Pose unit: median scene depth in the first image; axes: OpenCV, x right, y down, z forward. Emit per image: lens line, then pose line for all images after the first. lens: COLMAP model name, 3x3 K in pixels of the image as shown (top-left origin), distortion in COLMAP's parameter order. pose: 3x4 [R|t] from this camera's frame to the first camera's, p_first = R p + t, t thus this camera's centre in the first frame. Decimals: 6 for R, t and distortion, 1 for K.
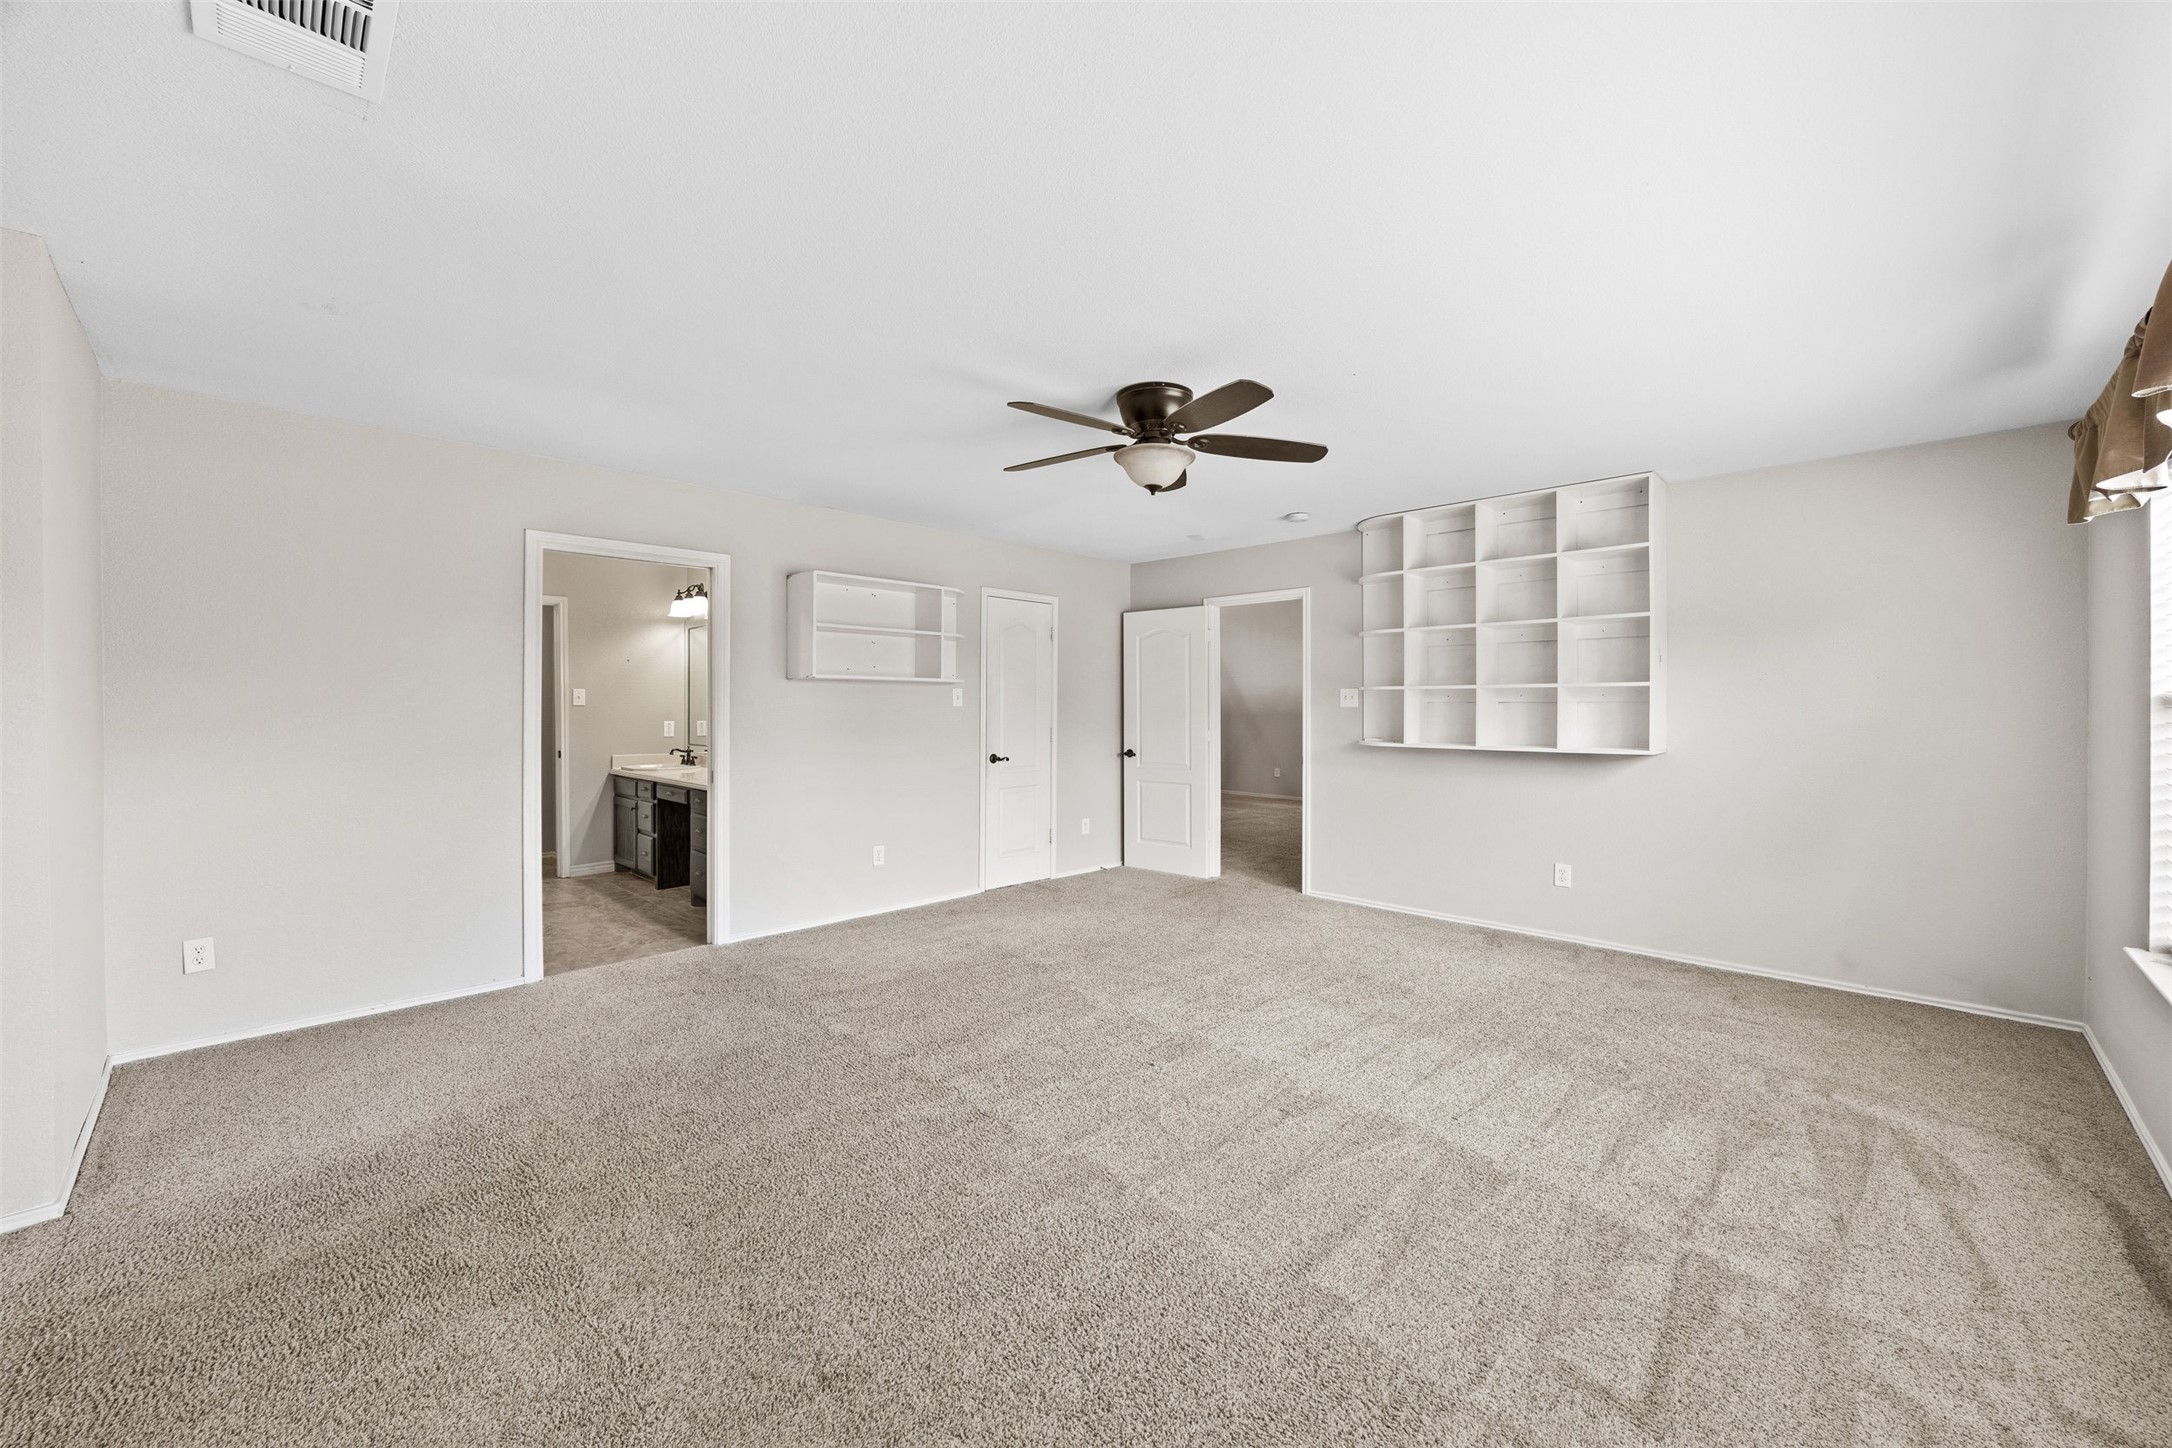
lens RADIAL K [[841.4, 0, 1088.3], [0, 841.4, 718.2], [0, 0, 1]] dist [0.000096, 0.000006]
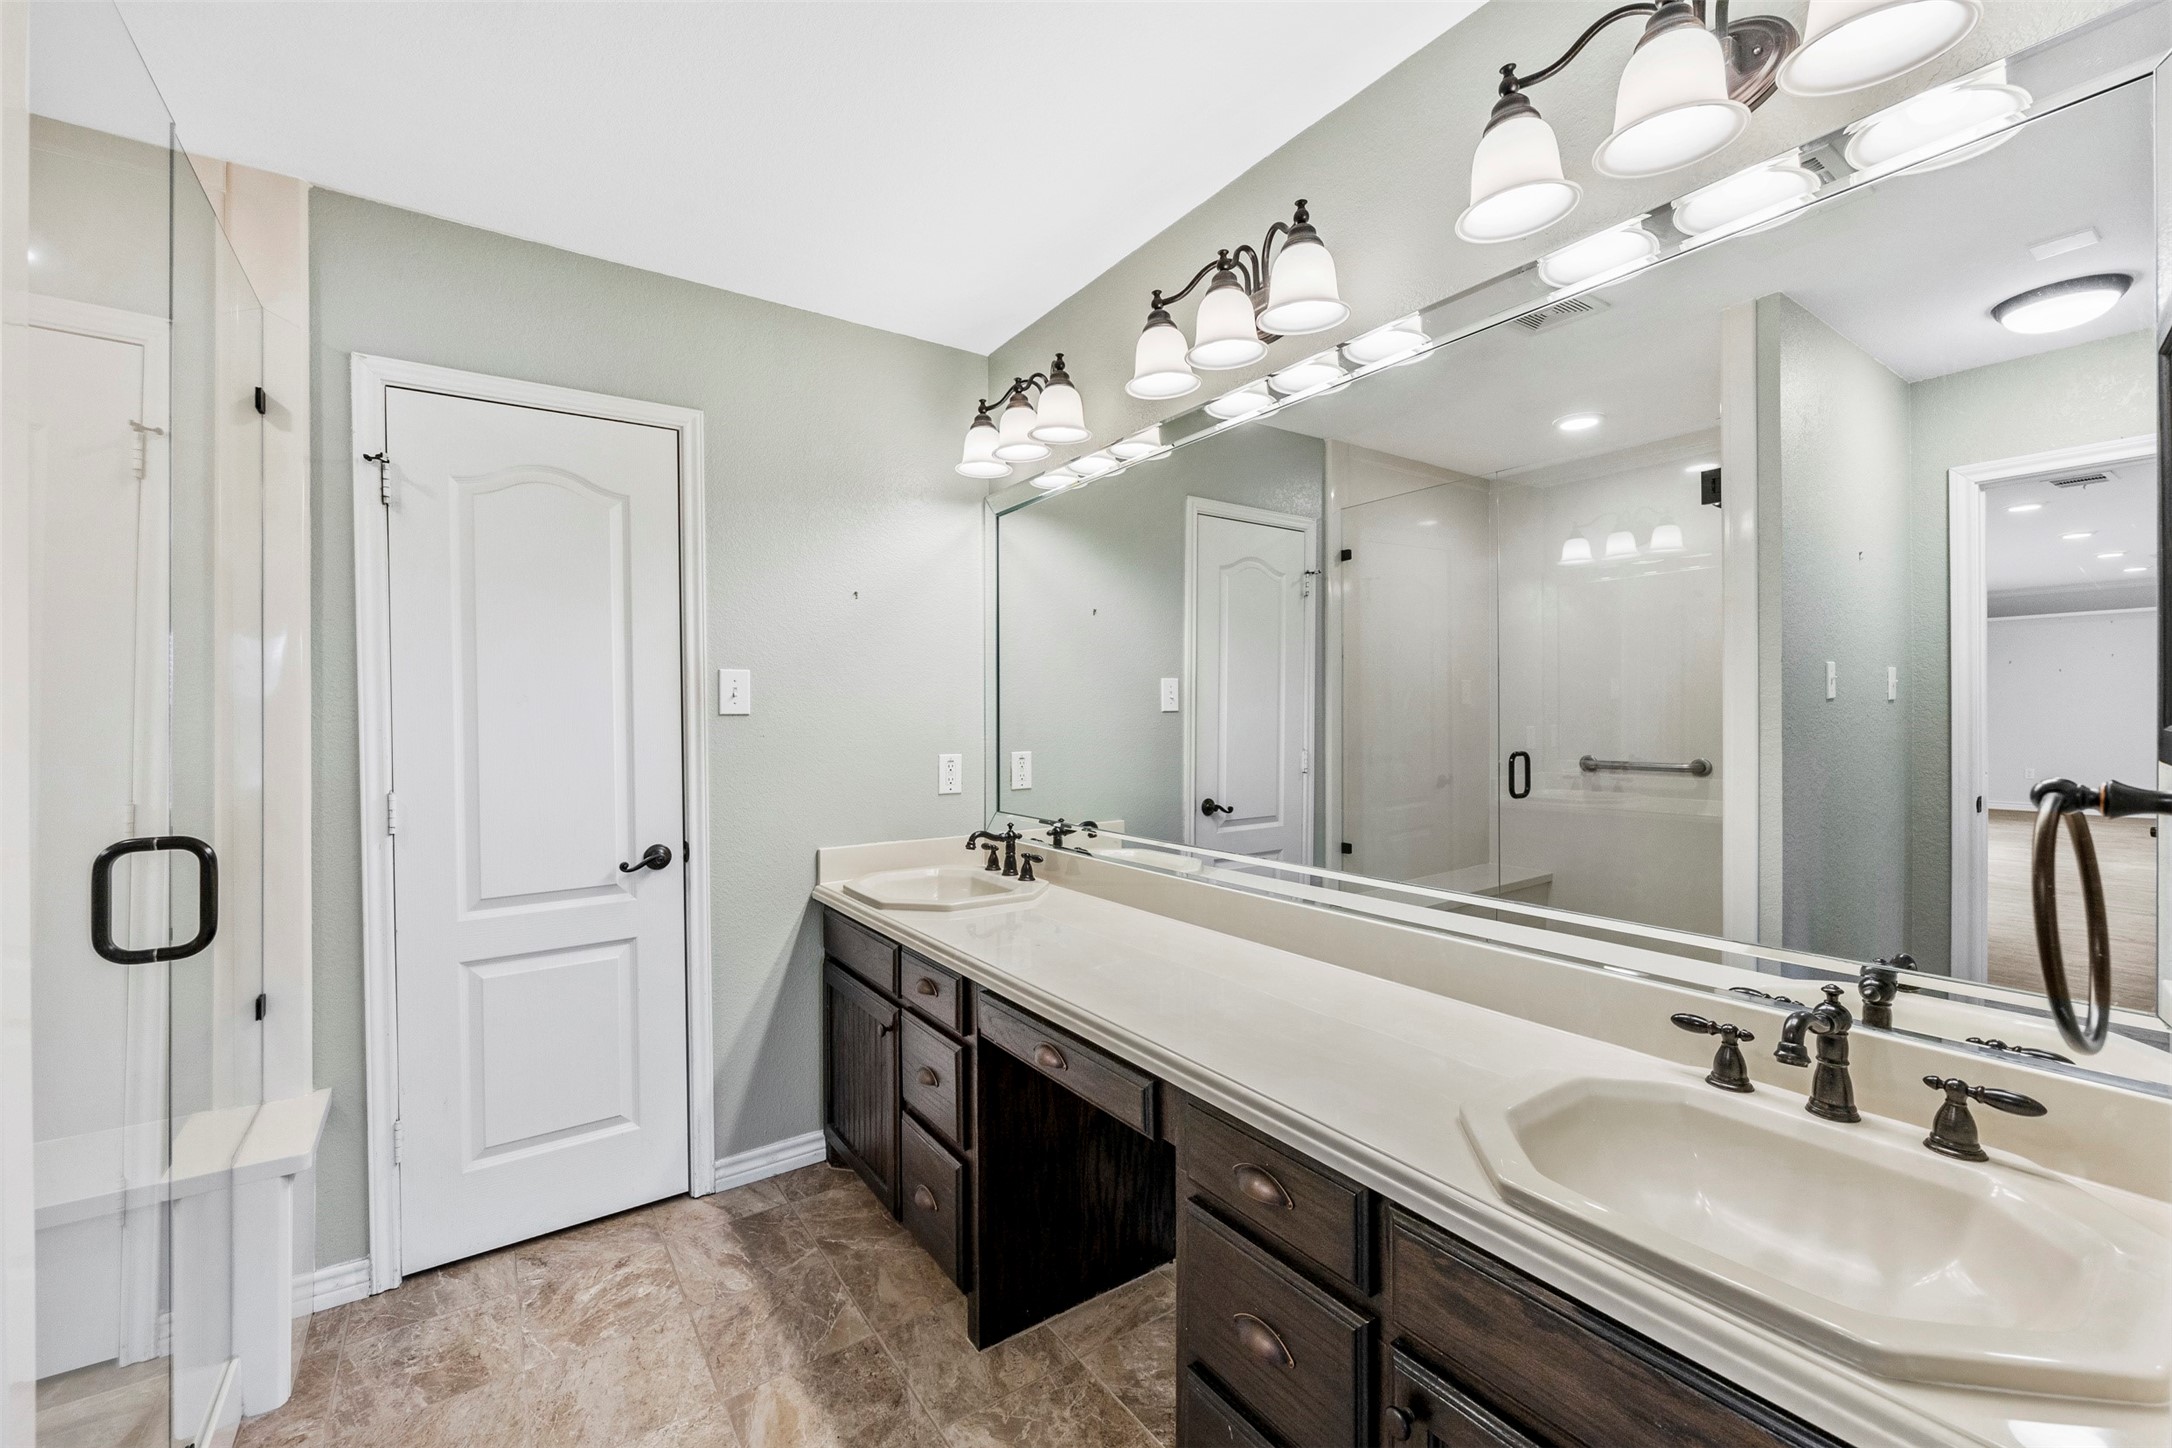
lens RADIAL K [[841.4, 0, 1082.3], [0, 841.4, 714.7], [0, 0, 1]] dist [0.000096, 0.000006]
pose [[0.985824, -0.000104, -0.167781, -0.391474], [0.002106, 0.999929, 0.011757, -0.018727], [0.167768, -0.011943, 0.985754, 0.658824]]
